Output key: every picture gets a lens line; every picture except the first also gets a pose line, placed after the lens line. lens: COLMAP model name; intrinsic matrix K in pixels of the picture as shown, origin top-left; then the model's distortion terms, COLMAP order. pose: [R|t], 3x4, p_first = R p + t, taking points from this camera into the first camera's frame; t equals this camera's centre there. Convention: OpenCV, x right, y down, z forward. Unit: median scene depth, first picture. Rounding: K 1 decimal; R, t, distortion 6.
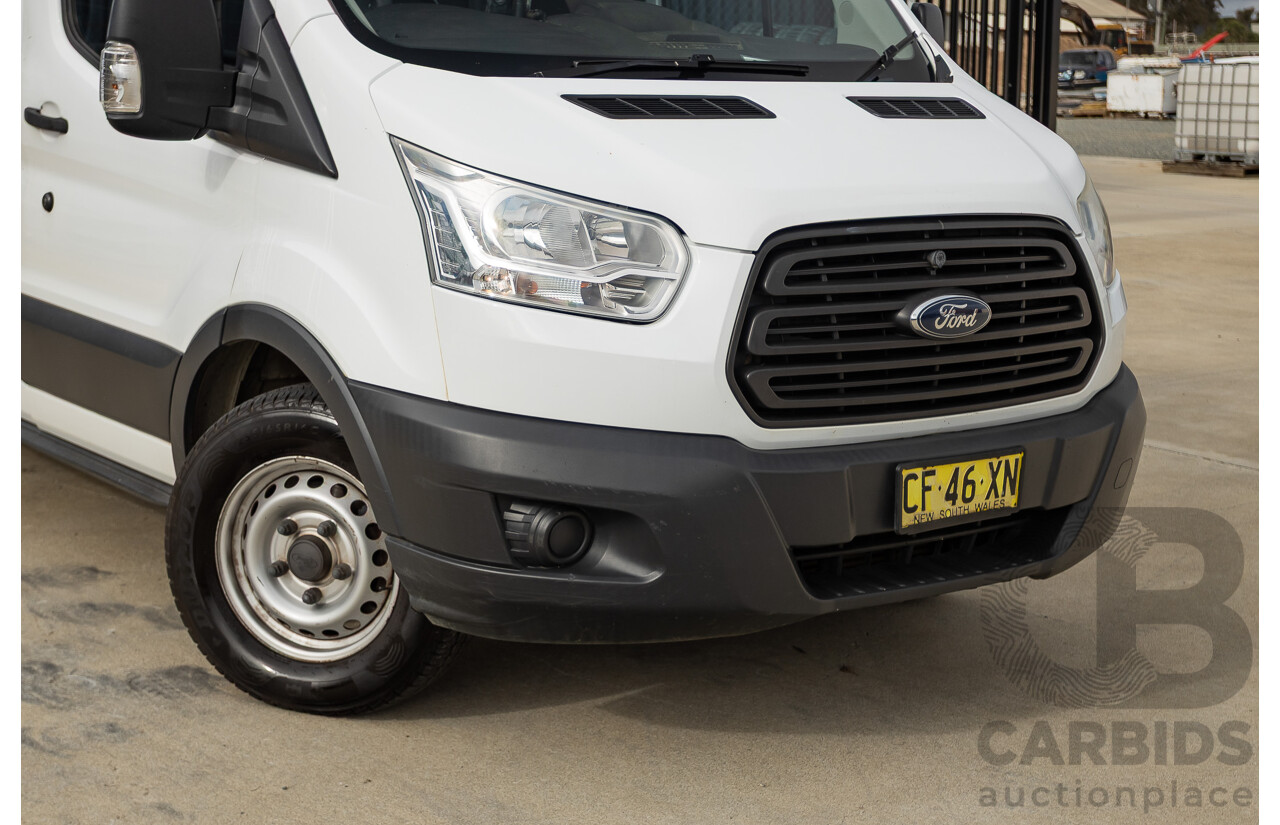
lens RADIAL K [[2225.3, 0, 620.6], [0, 2225.3, 409.7], [0, 0, 1]] dist [-0.016852, -0.026030]
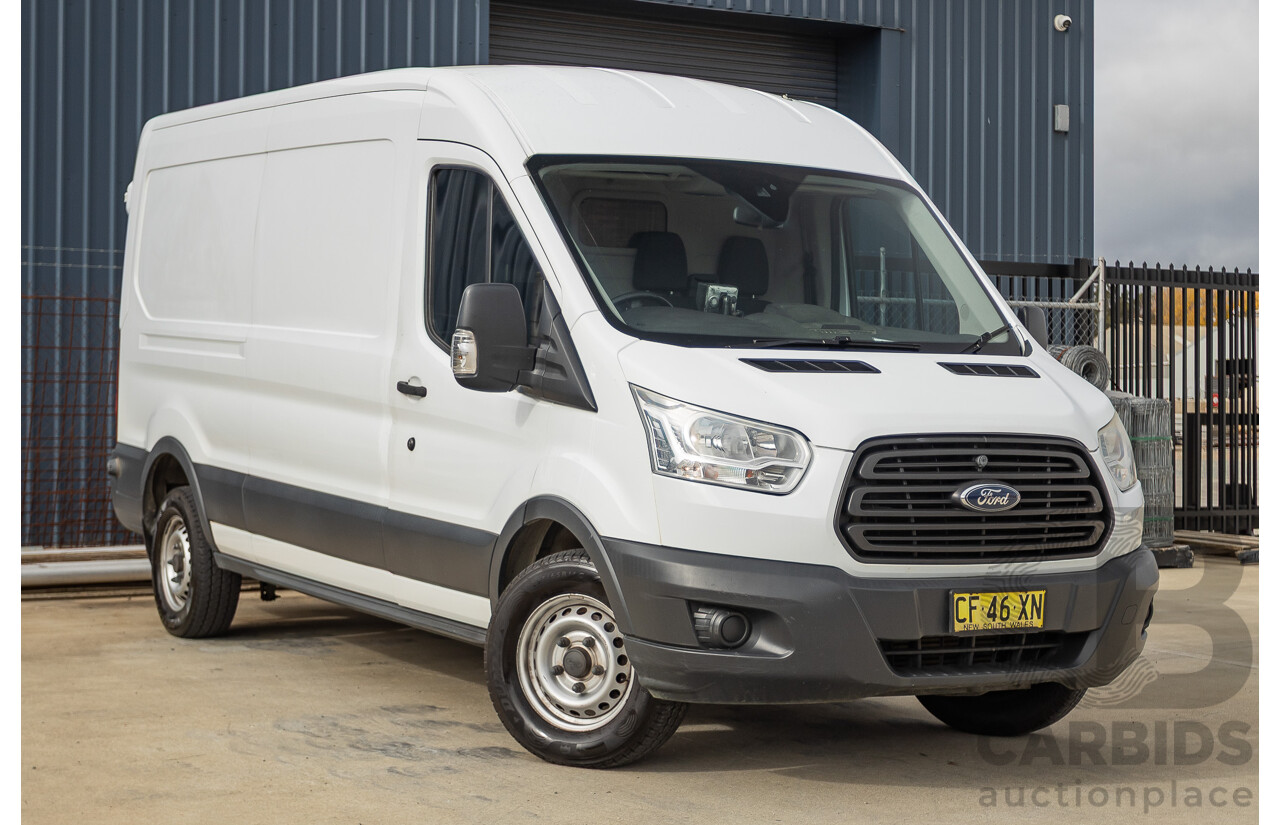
lens RADIAL K [[2370.2, 0, 547.7], [0, 2370.2, 409.9], [0, 0, 1]] dist [-0.035589, 0.053412]
pose [[0.984781, -0.006561, -0.173673, 0.129923], [-0.020358, 0.988054, -0.152760, 0.151841], [0.172601, 0.153971, 0.972883, -0.642326]]
